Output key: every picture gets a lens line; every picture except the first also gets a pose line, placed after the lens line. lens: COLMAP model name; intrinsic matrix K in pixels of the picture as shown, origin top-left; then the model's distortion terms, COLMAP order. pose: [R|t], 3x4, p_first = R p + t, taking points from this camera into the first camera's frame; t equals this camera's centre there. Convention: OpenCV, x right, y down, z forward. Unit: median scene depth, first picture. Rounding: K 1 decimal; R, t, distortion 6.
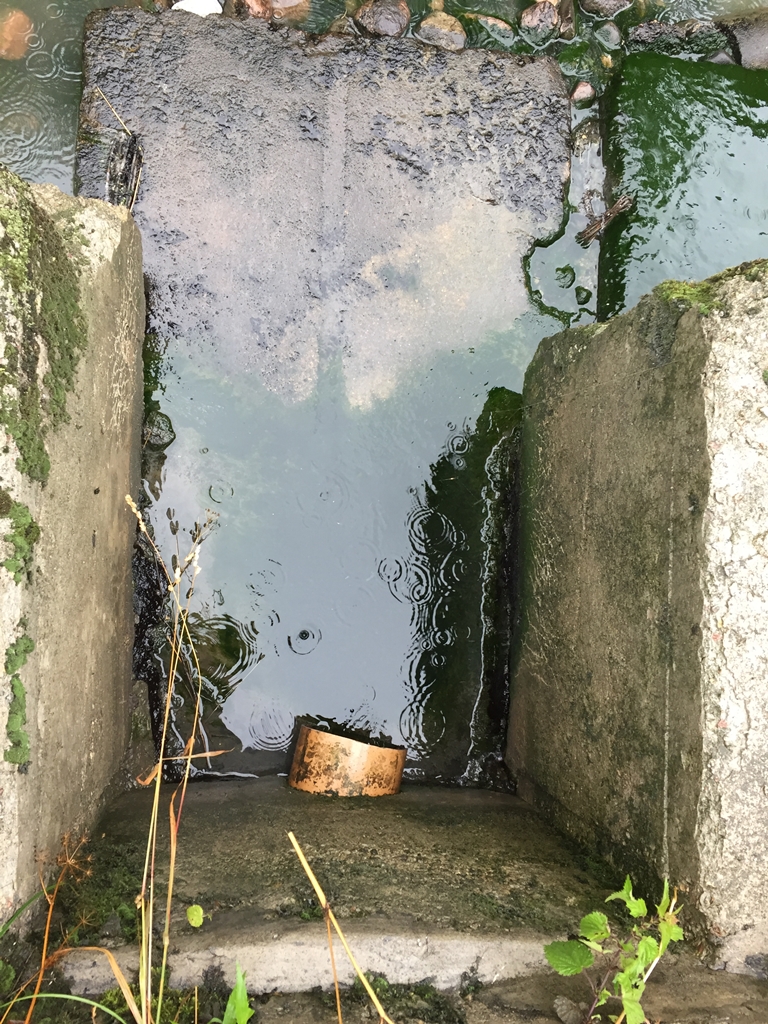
lens RADIAL K [[866.1, 0, 388.7], [0, 866.1, 511.0], [0, 0, 1]] dist [0.059774, -0.056330]
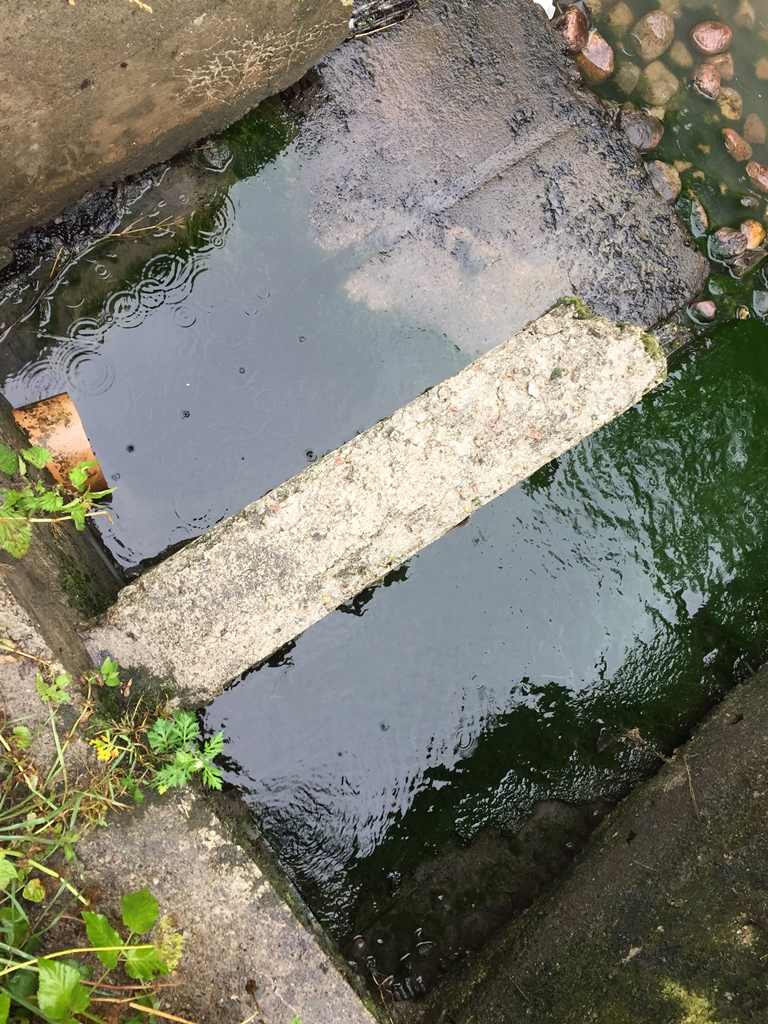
lens RADIAL K [[866.1, 0, 382.6], [0, 866.1, 503.5], [0, 0, 1]] dist [0.059774, -0.056330]
pose [[0.618805, 0.780245, -0.091092, 0.280800], [-0.784188, 0.606755, -0.129990, 0.139734], [-0.046153, 0.151872, 0.987322, -0.025602]]
